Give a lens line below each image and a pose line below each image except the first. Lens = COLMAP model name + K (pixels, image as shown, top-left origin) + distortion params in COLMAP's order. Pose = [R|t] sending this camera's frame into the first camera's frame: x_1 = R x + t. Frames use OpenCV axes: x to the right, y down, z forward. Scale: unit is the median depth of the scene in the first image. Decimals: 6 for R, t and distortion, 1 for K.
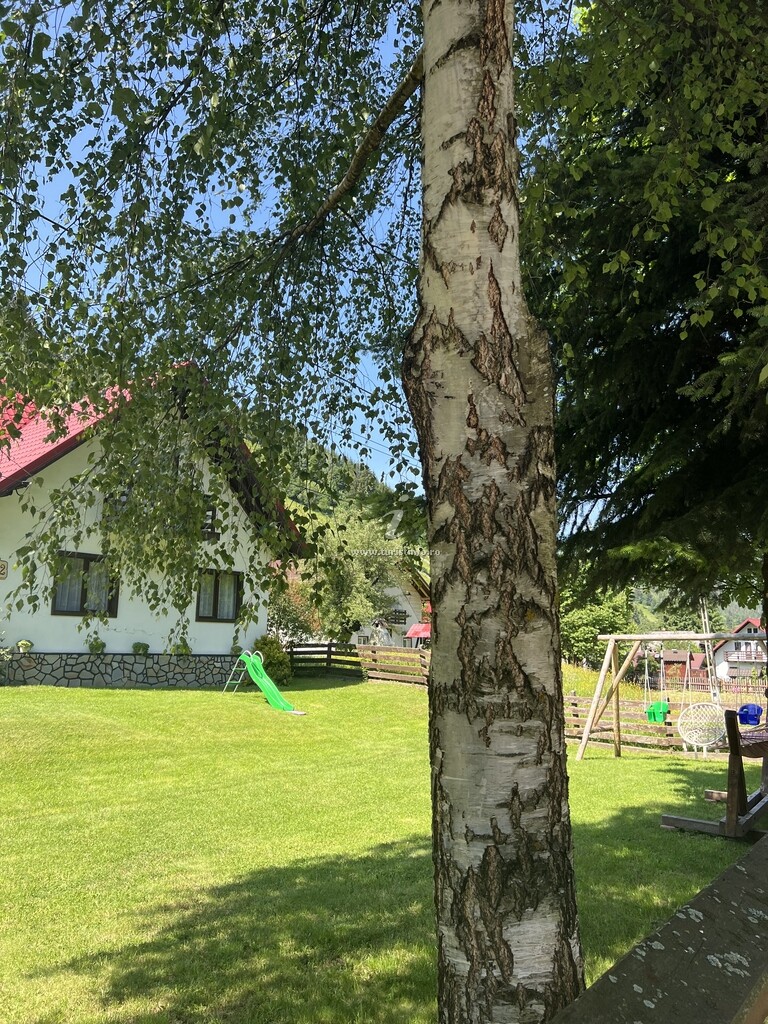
lens RADIAL K [[780.7, 0, 384.0], [0, 780.7, 512.0], [0, 0, 1]] dist [0.002797, -0.002584]
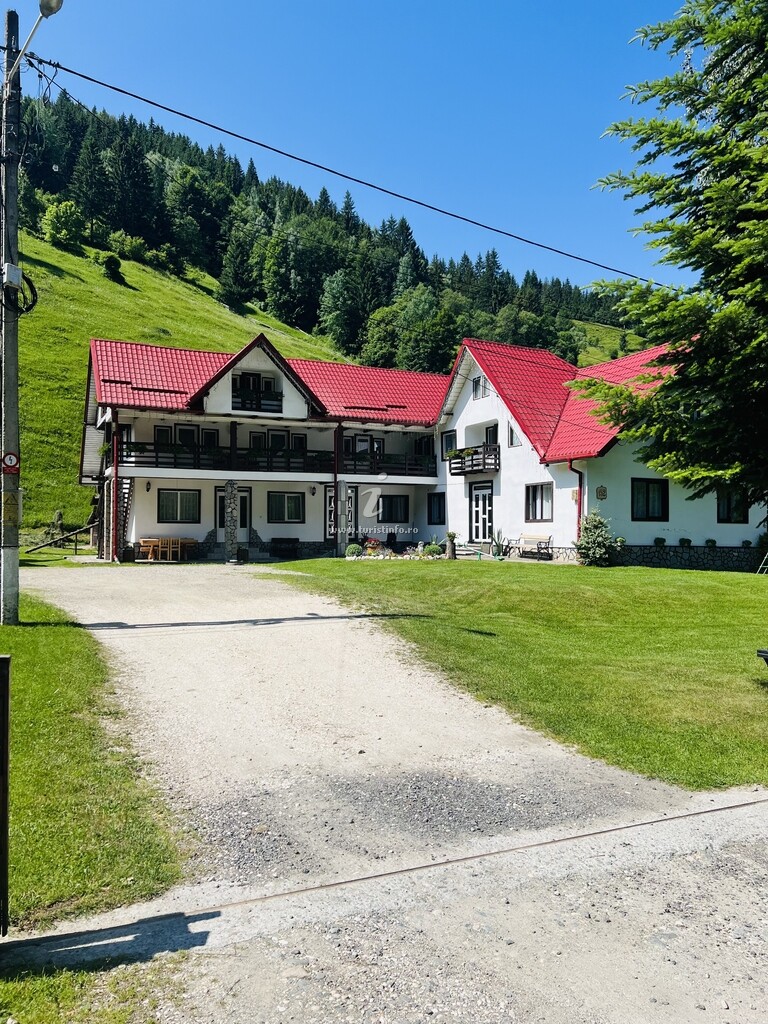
lens RADIAL K [[780.7, 0, 384.0], [0, 780.7, 512.0], [0, 0, 1]] dist [0.002797, -0.002584]
pose [[0.861280, -0.016760, -0.507854, -0.058740], [0.088435, 0.989147, 0.117336, -0.097116], [0.500376, -0.145971, 0.853415, -0.488843]]
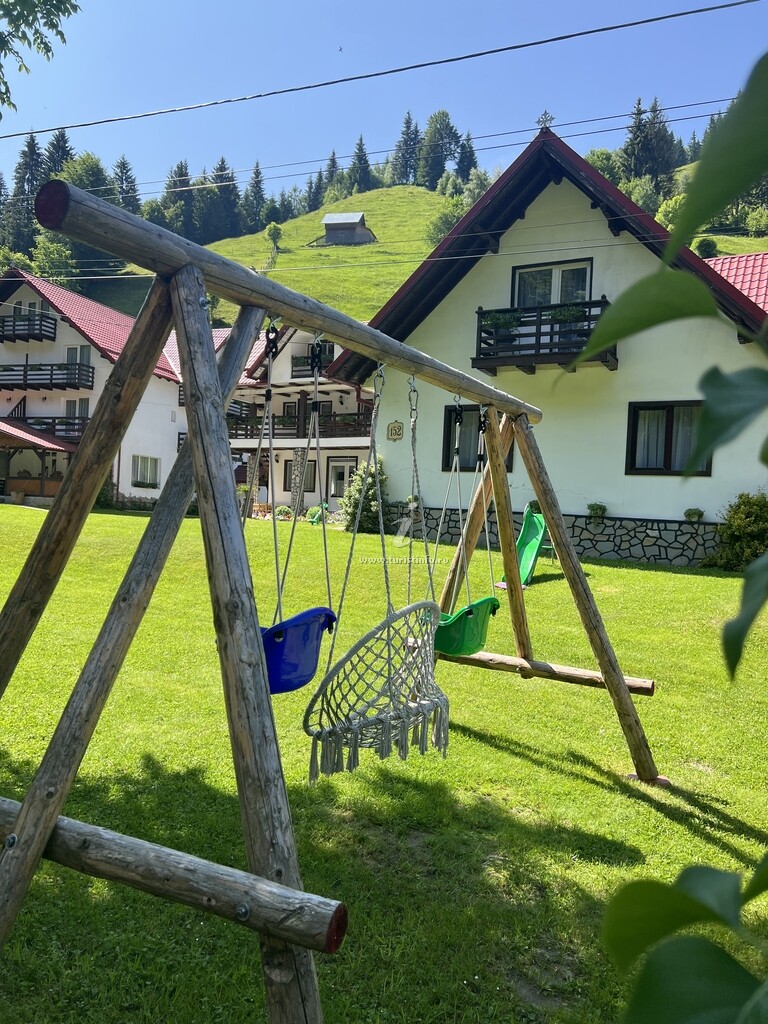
lens RADIAL K [[780.7, 0, 384.0], [0, 780.7, 512.0], [0, 0, 1]] dist [0.002797, -0.002584]
pose [[0.044342, -0.002554, -0.999013, 0.546960], [0.129262, 0.991605, 0.003203, 0.155701], [0.990619, -0.129277, 0.044300, 0.796225]]
